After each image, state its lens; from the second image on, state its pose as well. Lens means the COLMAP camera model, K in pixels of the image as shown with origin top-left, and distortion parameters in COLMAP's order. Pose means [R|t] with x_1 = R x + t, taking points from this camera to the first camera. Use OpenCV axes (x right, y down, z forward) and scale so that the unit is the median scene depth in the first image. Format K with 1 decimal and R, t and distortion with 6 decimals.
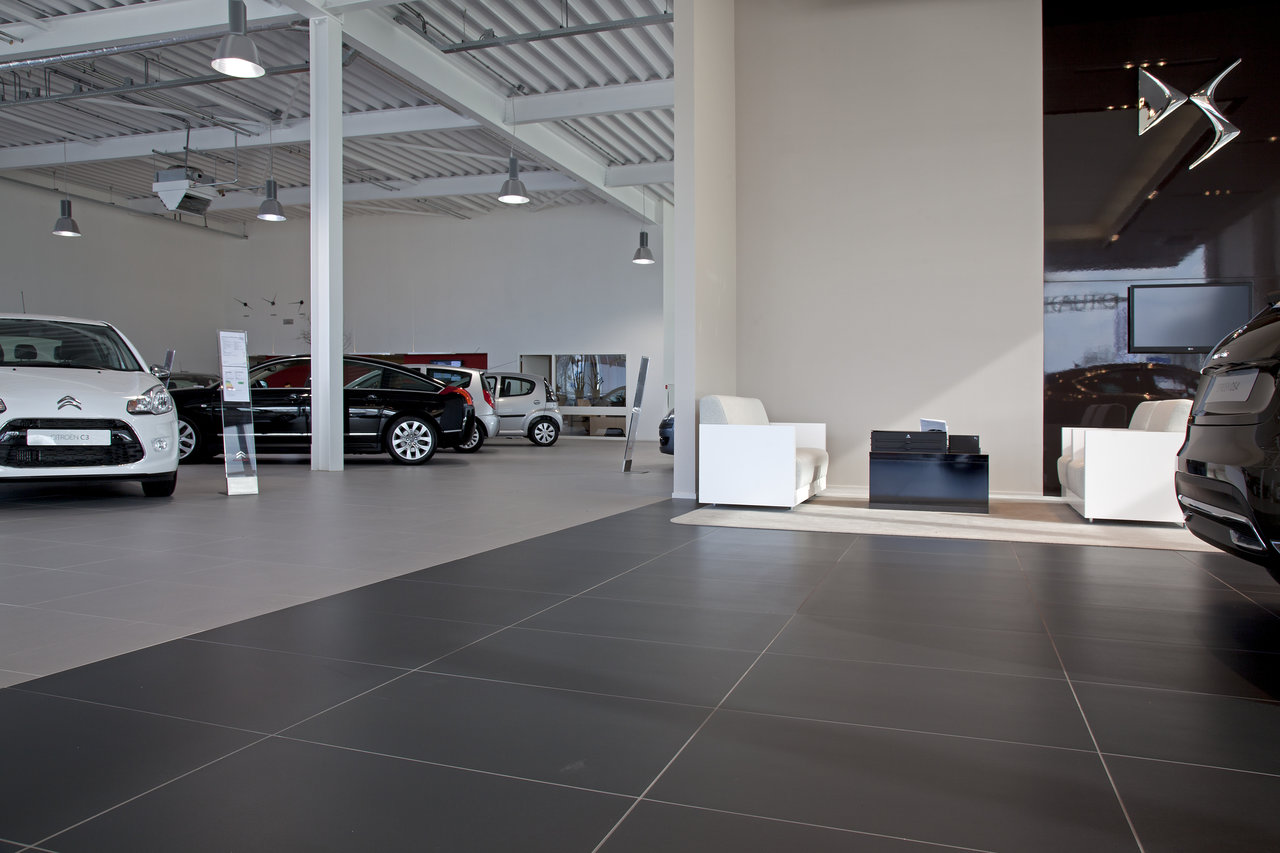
lens RADIAL K [[953.3, 0, 633.2], [0, 953.3, 447.0], [0, 0, 1]] dist [-0.100531, 0.073547]
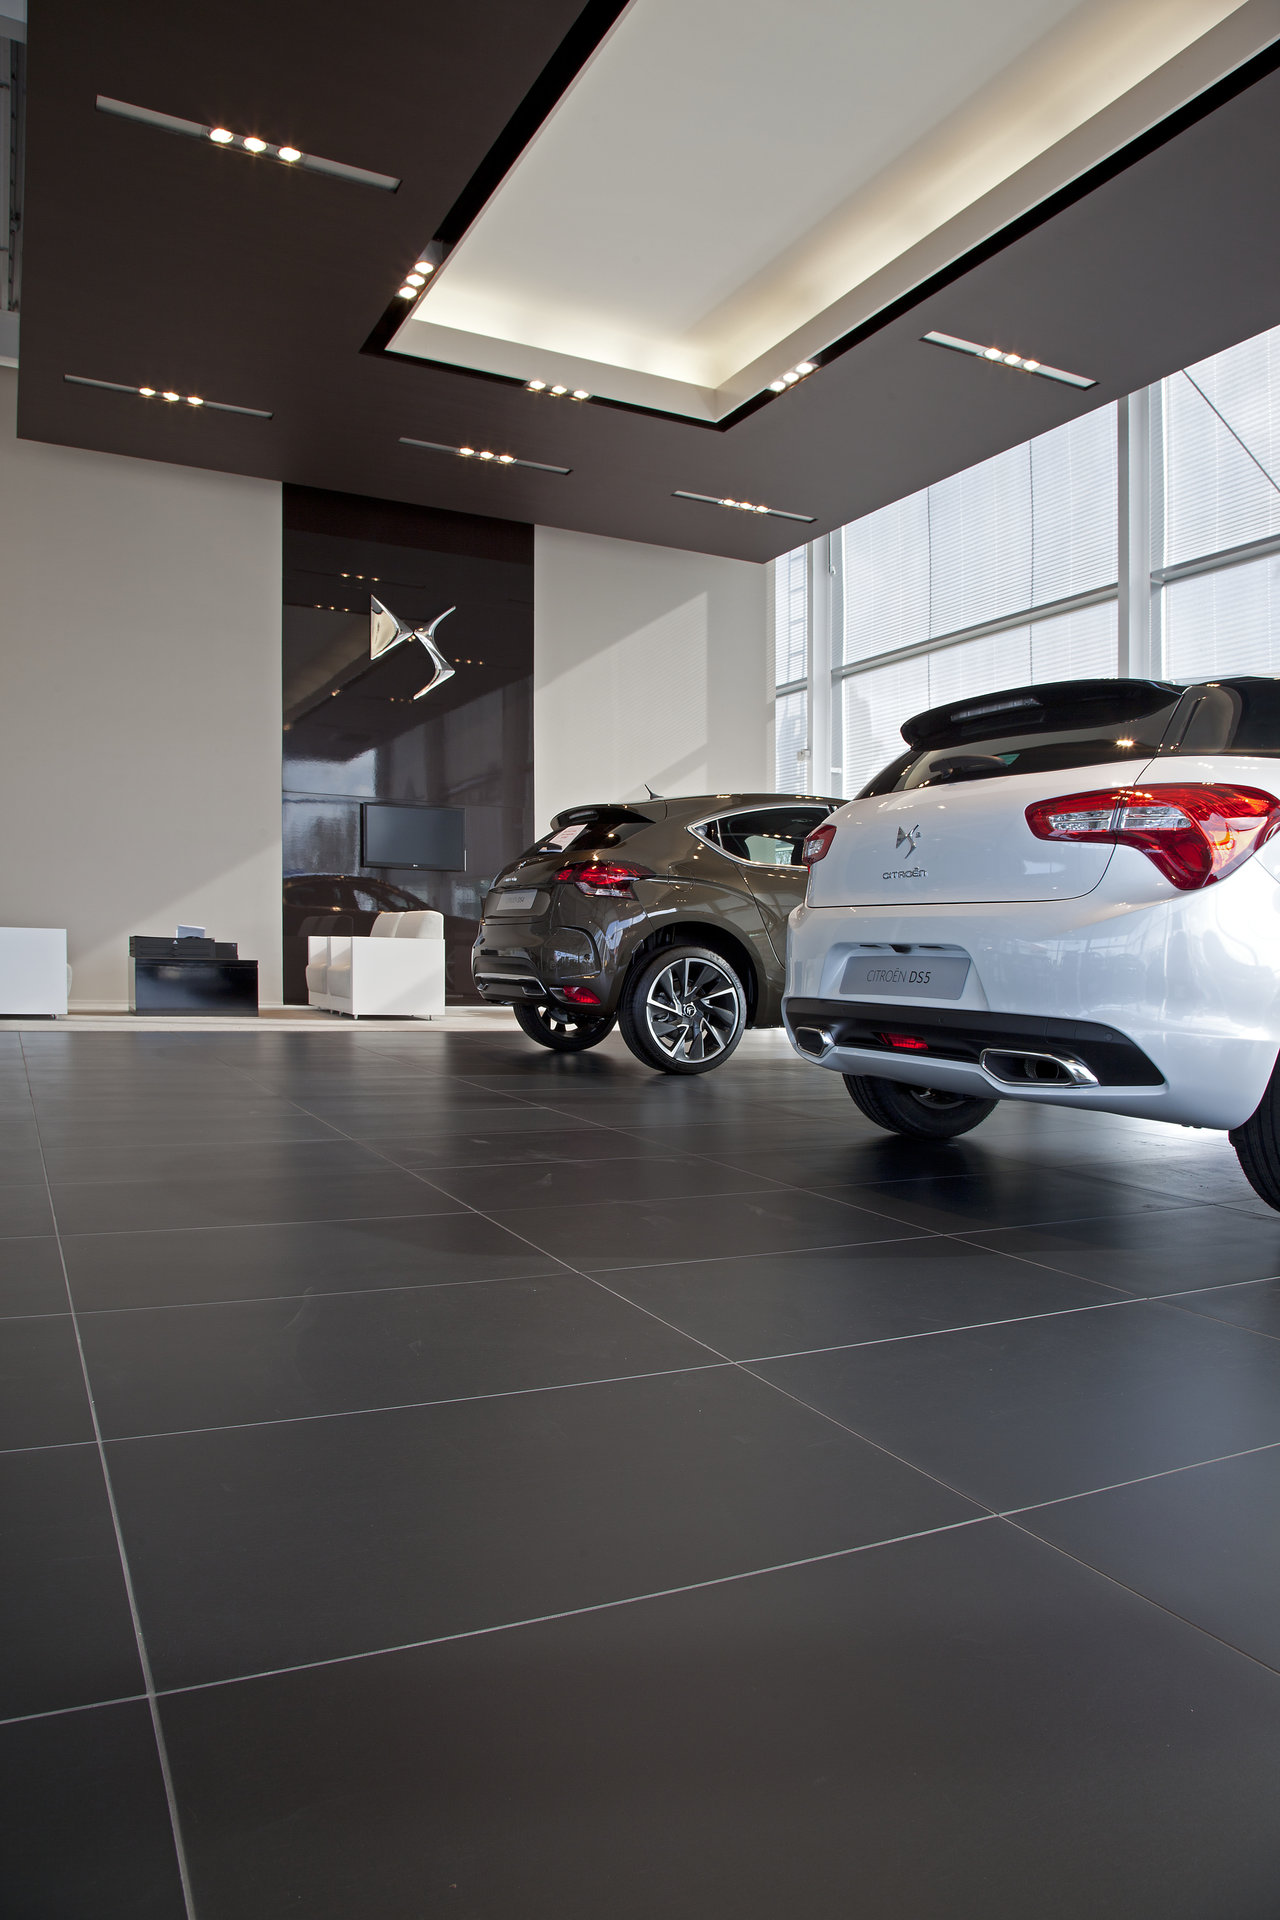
lens RADIAL K [[1353.5, 0, 616.1], [0, 1353.5, 968.0], [0, 0, 1]] dist [-0.148484, 0.109777]
pose [[0.723741, -0.001849, 0.690069, -0.312833], [0.009916, 0.999921, -0.007721, 0.028805], [-0.690000, 0.012431, 0.723703, -0.295197]]
